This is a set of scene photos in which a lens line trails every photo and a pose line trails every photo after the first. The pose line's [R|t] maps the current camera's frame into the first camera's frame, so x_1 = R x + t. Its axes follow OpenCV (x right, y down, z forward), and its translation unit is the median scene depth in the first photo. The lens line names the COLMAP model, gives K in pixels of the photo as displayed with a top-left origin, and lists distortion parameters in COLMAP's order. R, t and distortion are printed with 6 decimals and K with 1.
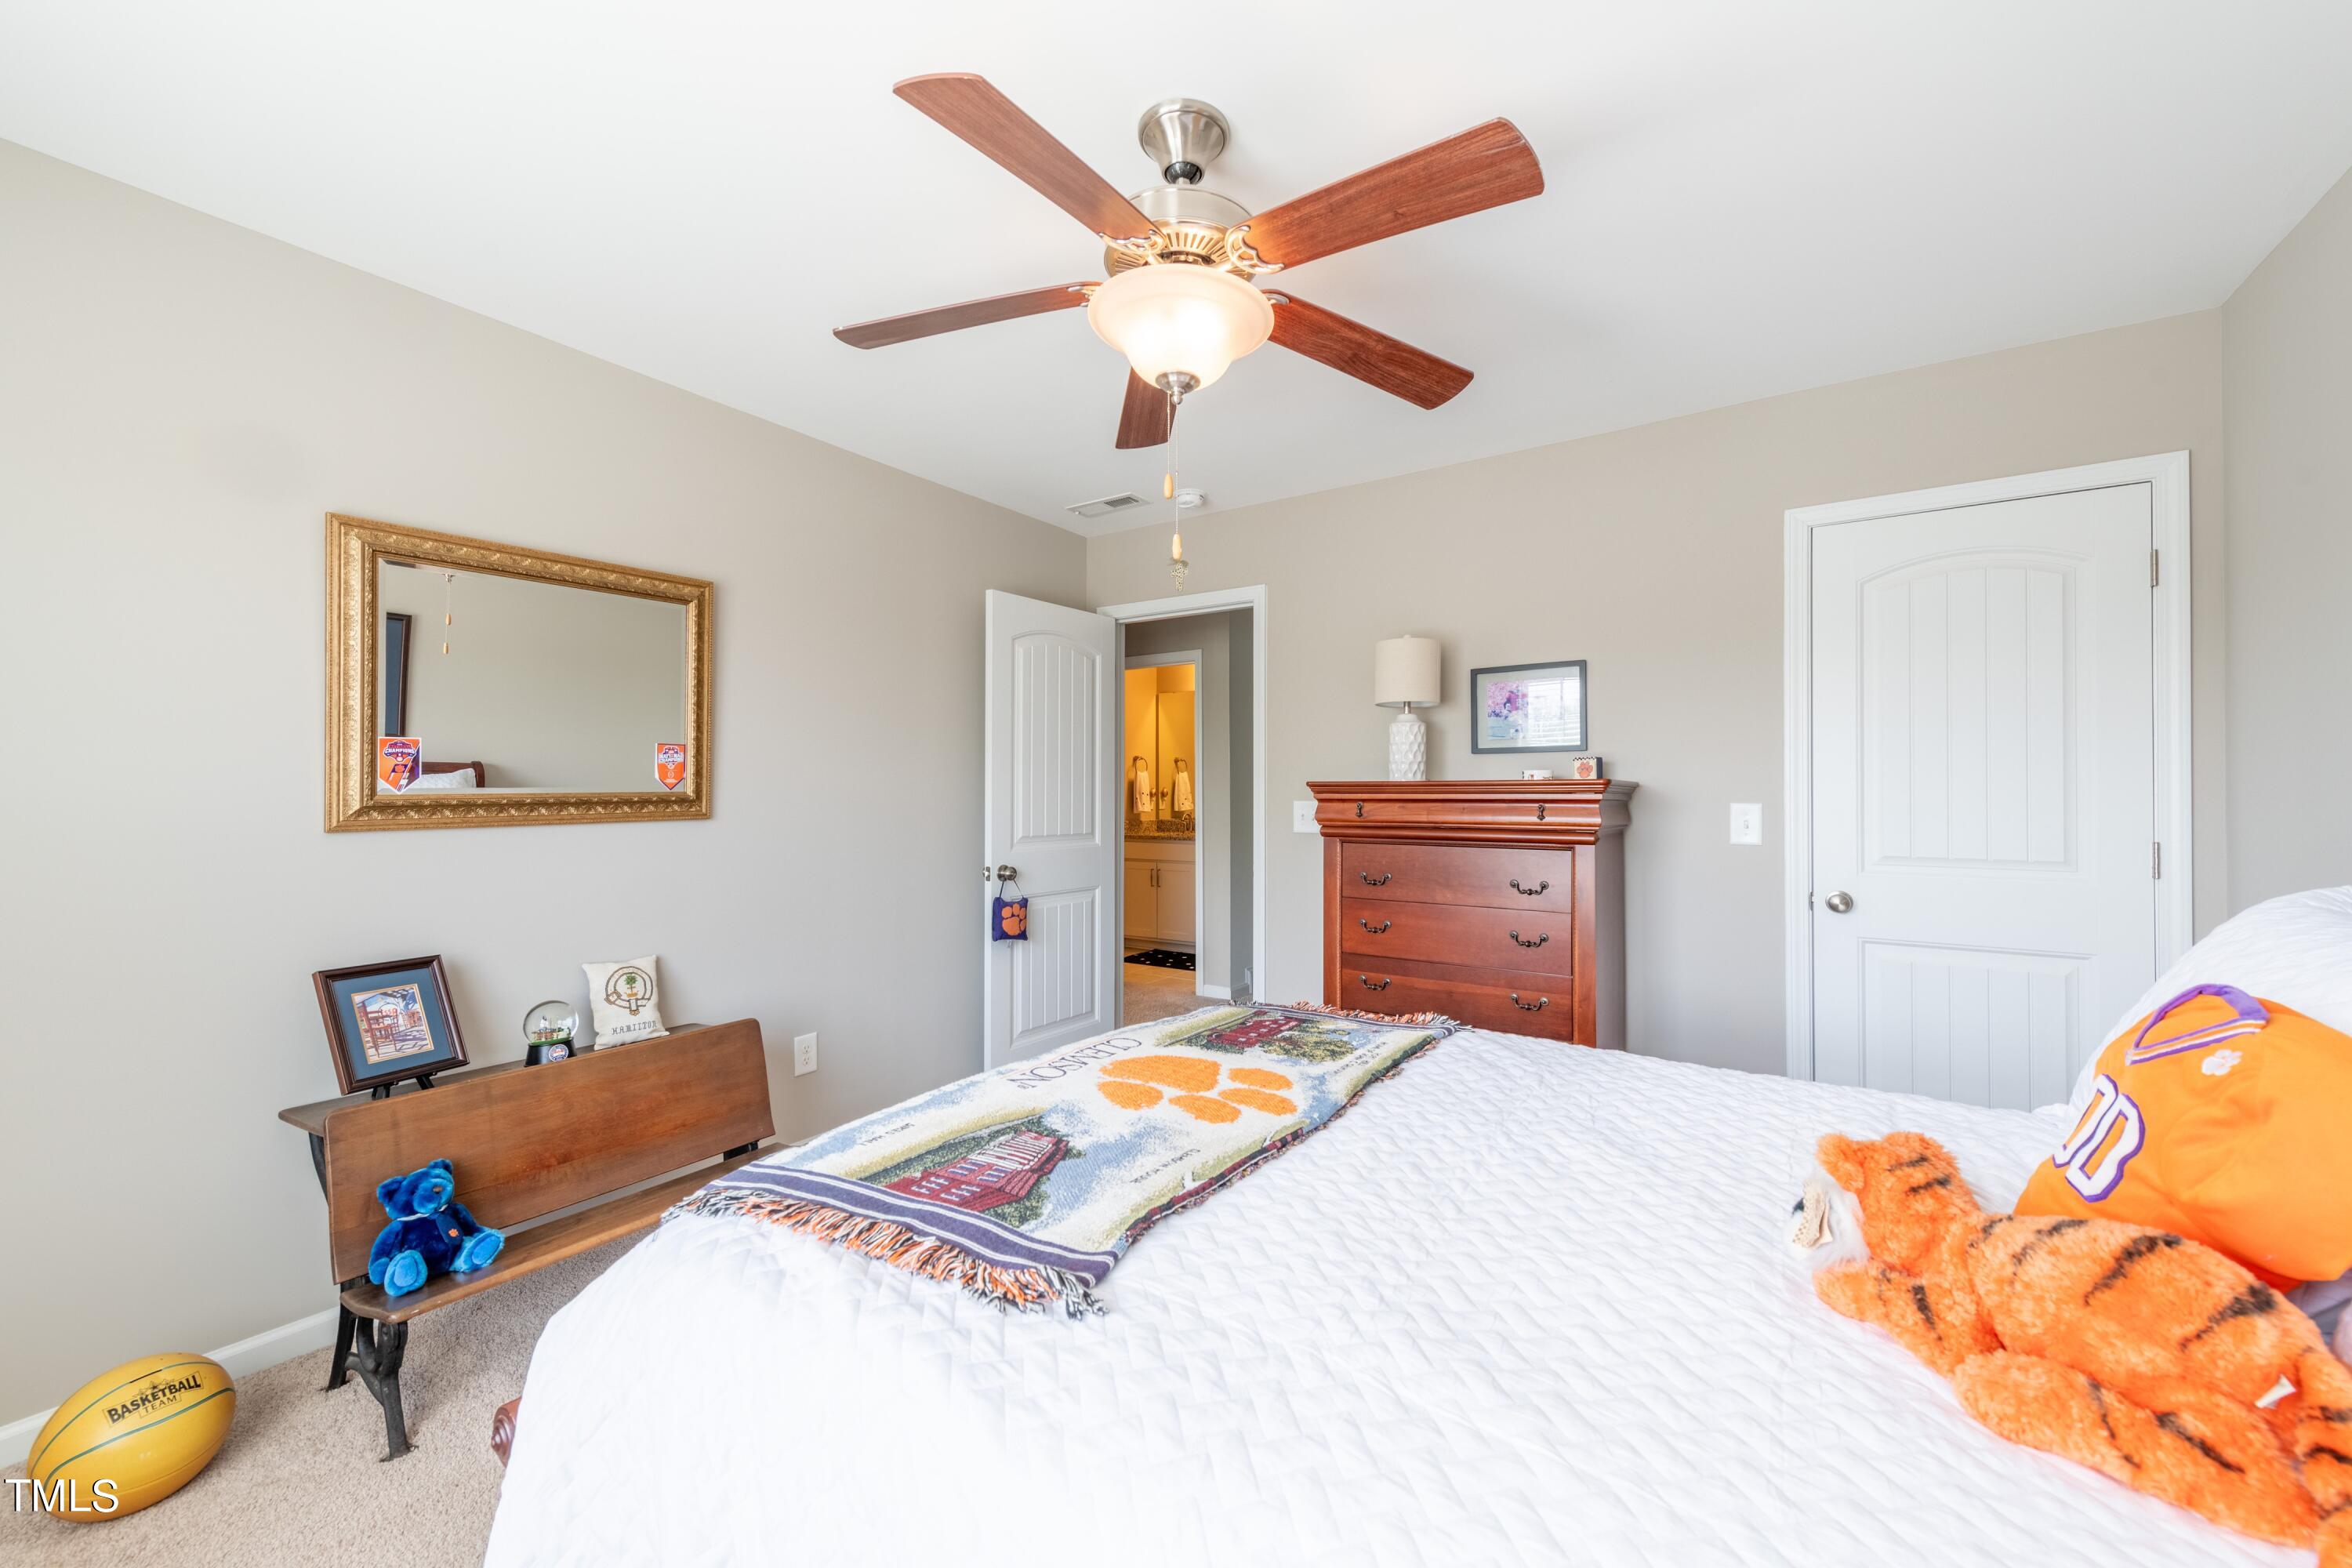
lens RADIAL K [[910.5, 0, 1176.0], [0, 910.5, 784.0], [0, 0, 1]] dist [0.008580, -0.000091]
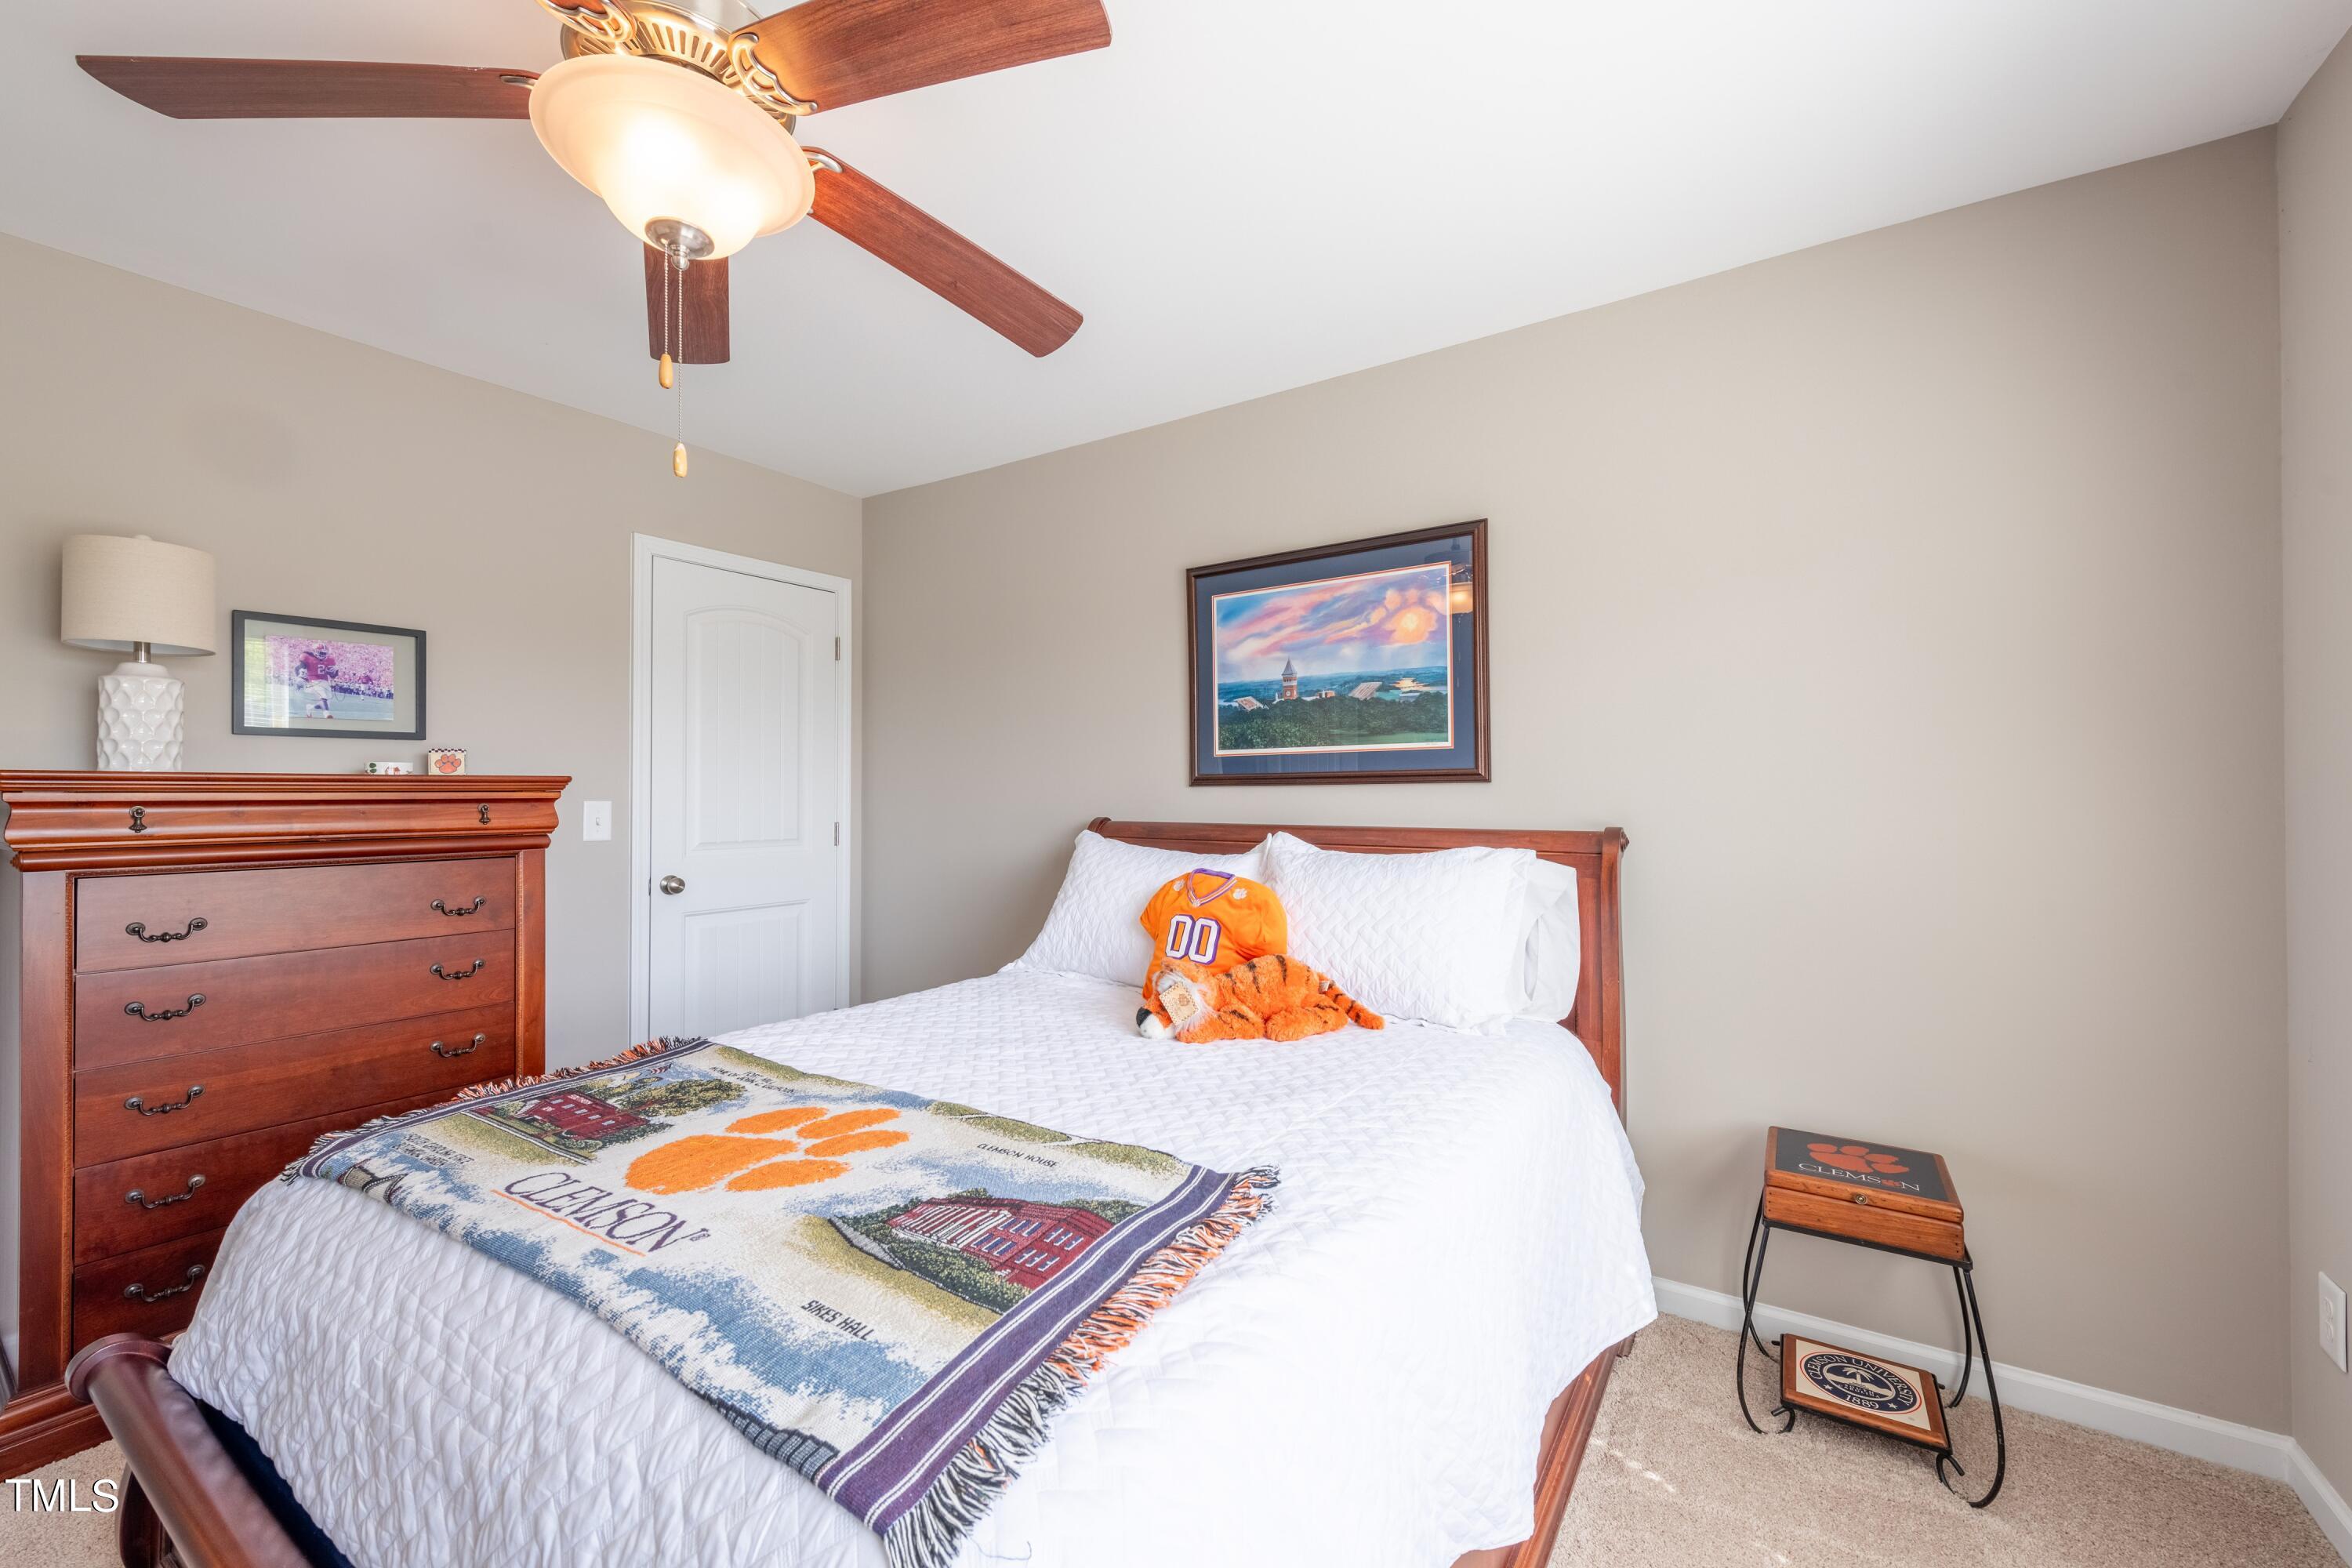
lens RADIAL K [[933.0, 0, 1176.0], [0, 933.0, 784.0], [0, 0, 1]] dist [0.008189, -0.000013]
pose [[-0.001421, 0.007750, 0.999969, -0.755767], [-0.009005, 0.999929, -0.007762, 0.006435], [-0.999958, -0.009016, -0.001351, 0.588591]]
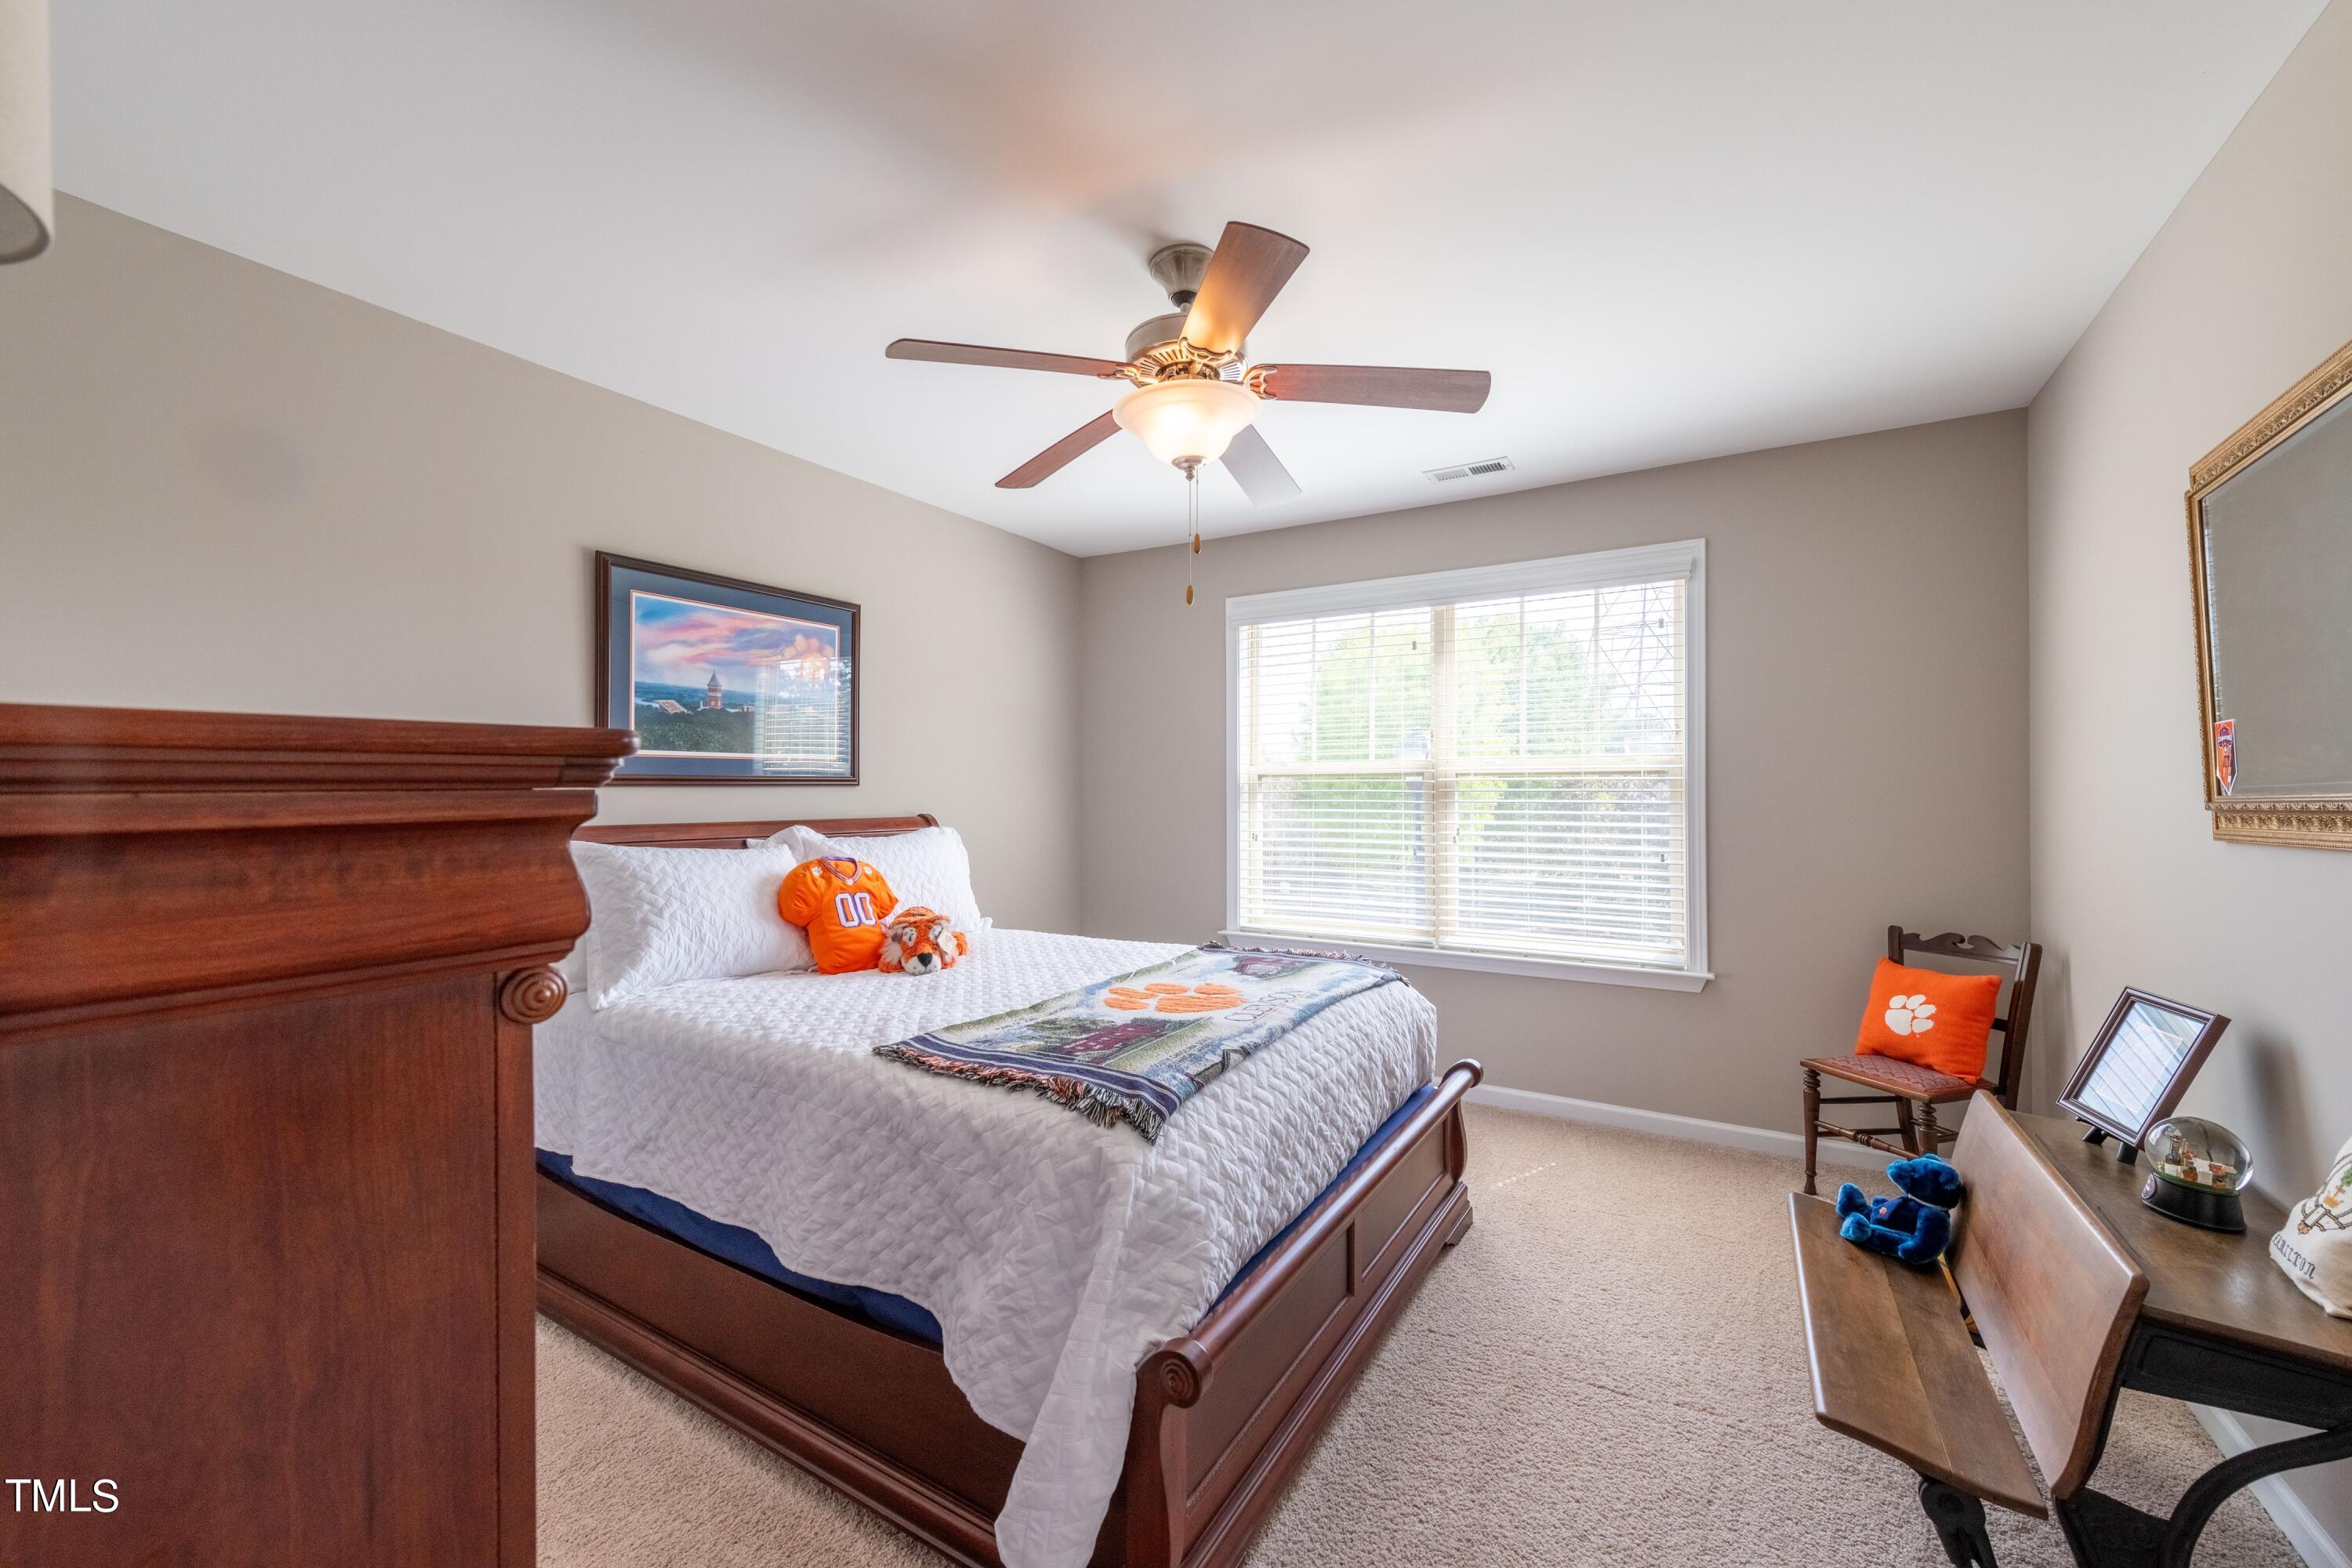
lens RADIAL K [[933.0, 0, 1176.0], [0, 933.0, 784.0], [0, 0, 1]] dist [0.008189, -0.000013]
pose [[-0.999079, 0.001166, -0.042903, 0.072691], [0.002102, 0.999761, -0.021774, 0.030437], [0.042868, -0.021844, -0.998842, 2.238477]]
